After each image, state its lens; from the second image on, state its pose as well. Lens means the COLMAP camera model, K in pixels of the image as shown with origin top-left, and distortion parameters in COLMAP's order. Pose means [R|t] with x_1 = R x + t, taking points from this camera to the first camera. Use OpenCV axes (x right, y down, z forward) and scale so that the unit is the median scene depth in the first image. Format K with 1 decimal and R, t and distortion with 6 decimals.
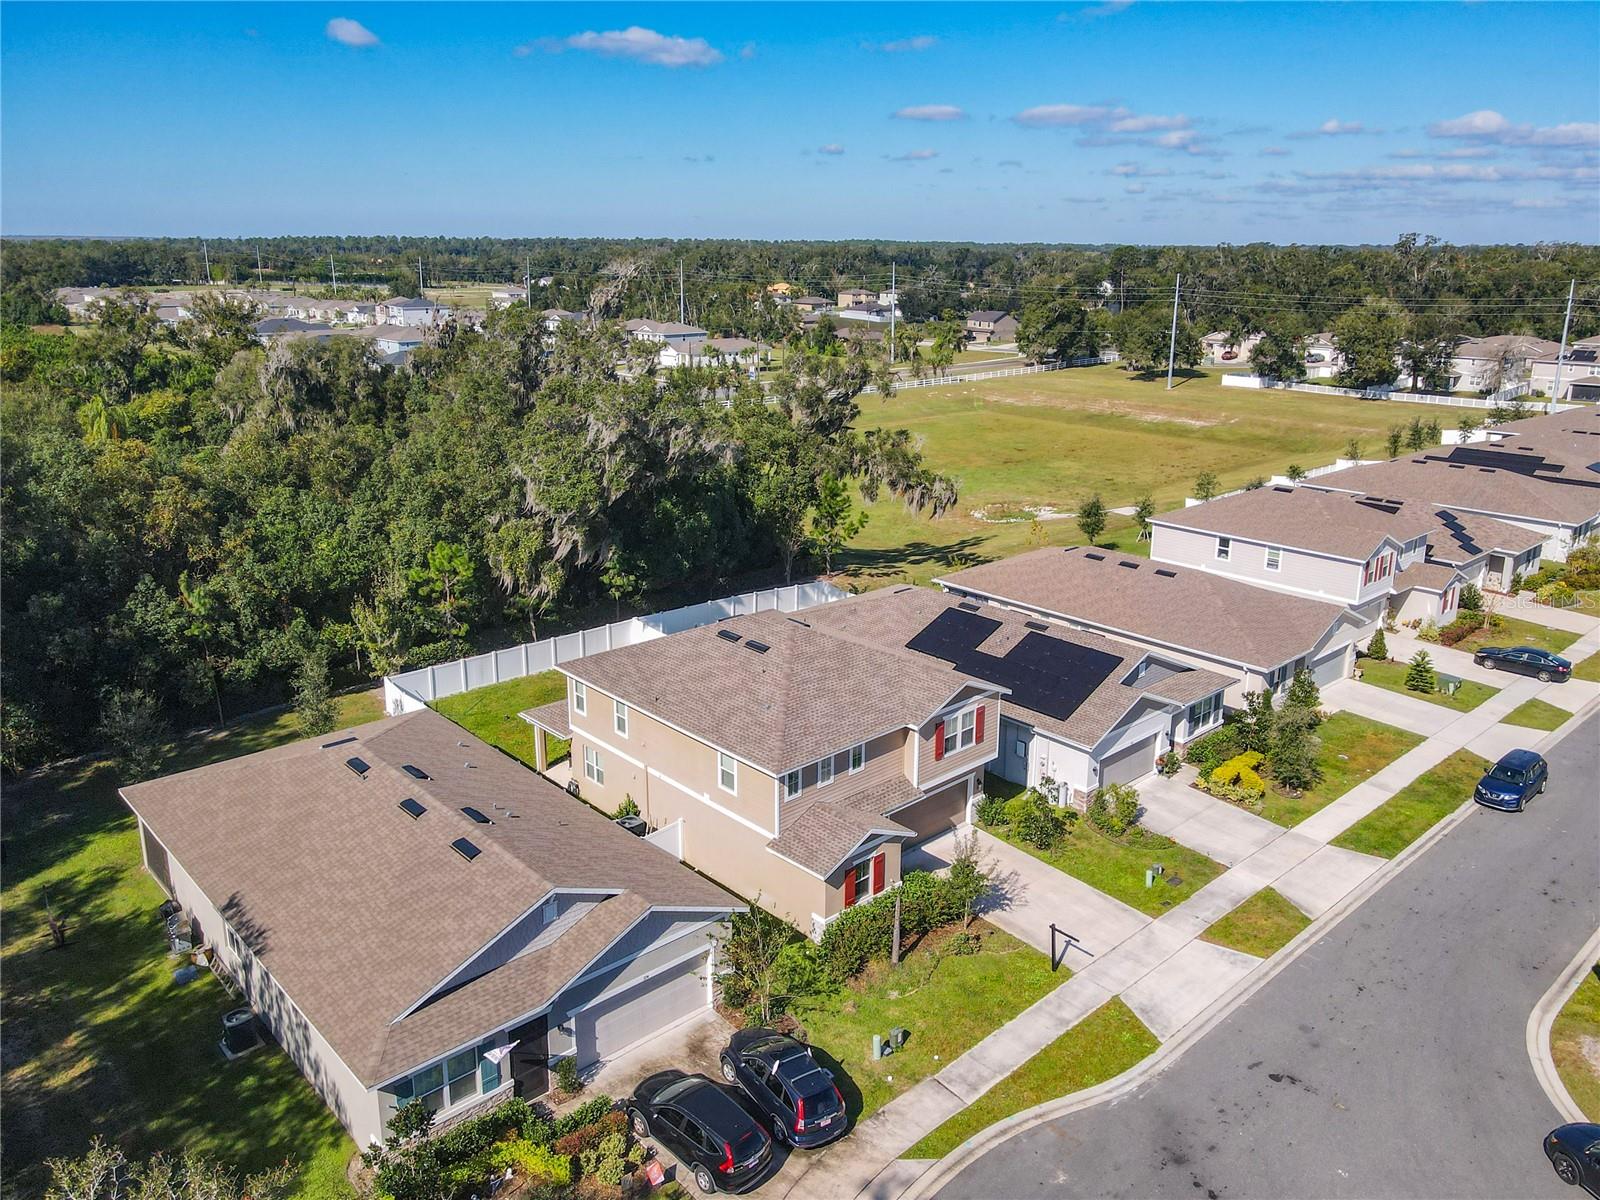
lens RADIAL K [[1188.0, 0, 811.1], [0, 1188.0, 590.2], [0, 0, 1]] dist [0.025839, 0.002720]
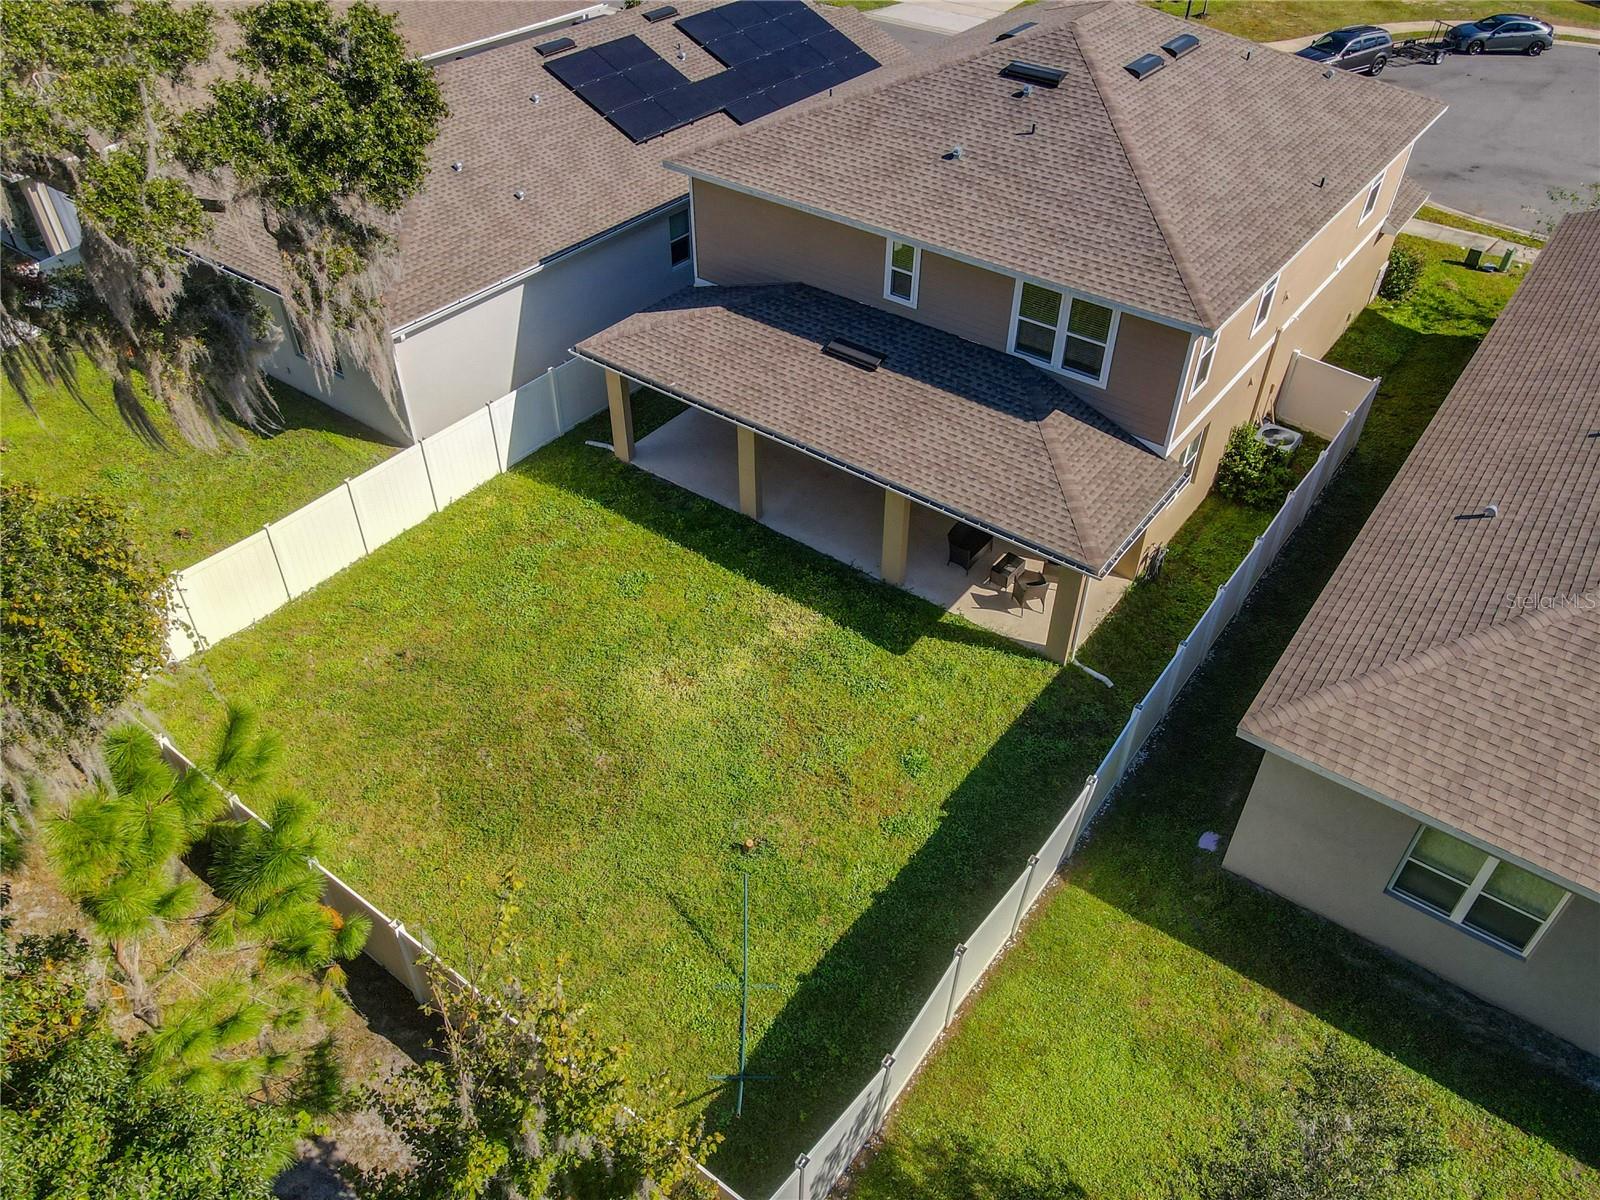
lens RADIAL K [[1194.5, 0, 818.5], [0, 1194.5, 565.0], [0, 0, 1]] dist [0.021166, 0.001953]
pose [[-0.190537, -0.632072, 0.751120, -0.587036], [0.250993, 0.708339, 0.659741, -0.195717], [-0.949051, 0.314231, 0.023680, 1.244530]]
